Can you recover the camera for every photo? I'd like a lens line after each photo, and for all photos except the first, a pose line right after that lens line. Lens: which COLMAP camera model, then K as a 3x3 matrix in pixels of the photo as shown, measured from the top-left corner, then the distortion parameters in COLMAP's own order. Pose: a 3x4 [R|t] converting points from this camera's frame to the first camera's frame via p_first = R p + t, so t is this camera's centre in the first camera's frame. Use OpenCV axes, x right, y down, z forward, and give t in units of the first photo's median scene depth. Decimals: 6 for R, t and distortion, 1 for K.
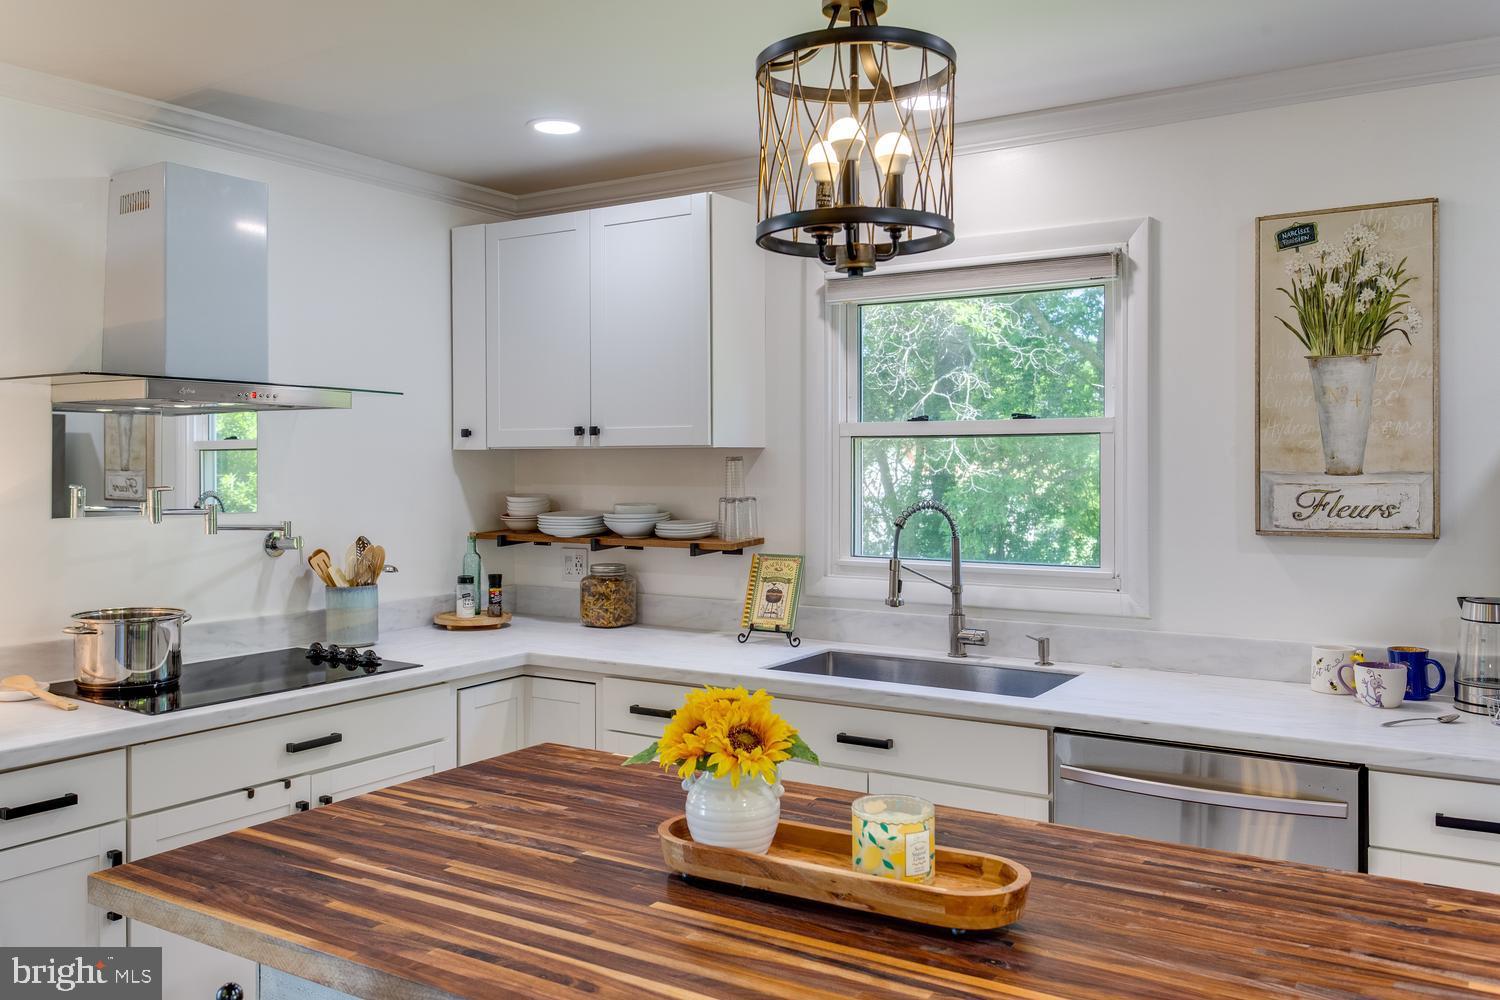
lens RADIAL K [[1212.5, 0, 738.1], [0, 1212.5, 474.0], [0, 0, 1]] dist [0.017477, -0.003280]
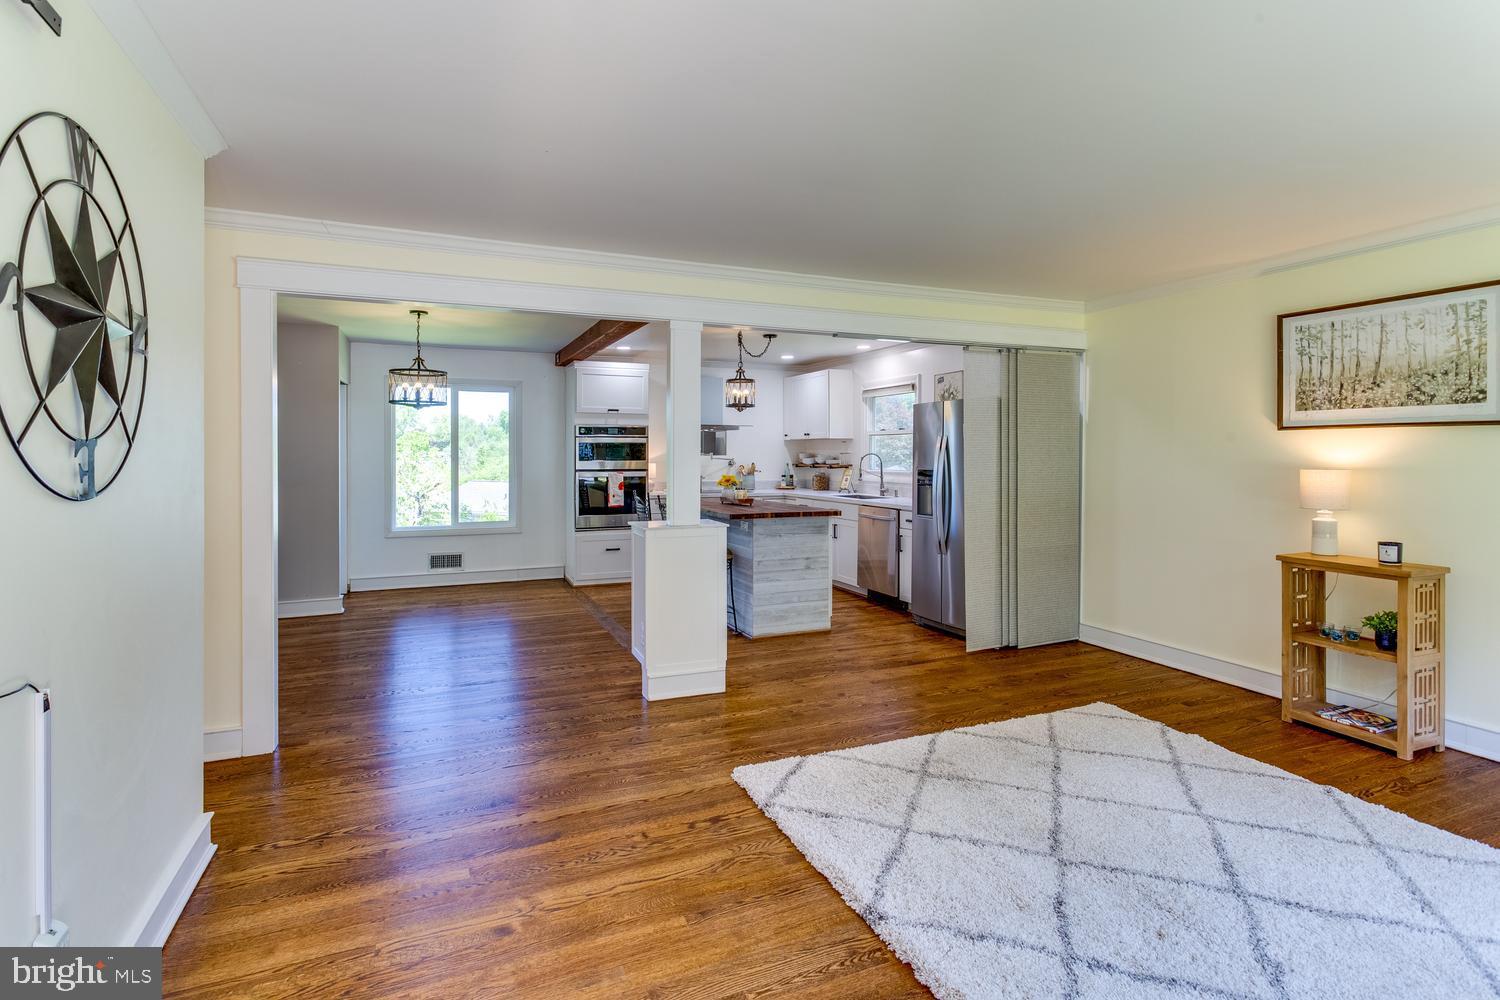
lens RADIAL K [[719.9, 0, 742.8], [0, 719.9, 460.3], [0, 0, 1]] dist [0.002832, -0.002359]
pose [[0.829273, 0.007846, -0.558788, 1.058166], [-0.007064, 0.999969, 0.003556, 0.040658], [0.558799, 0.000998, 0.829303, -1.031262]]
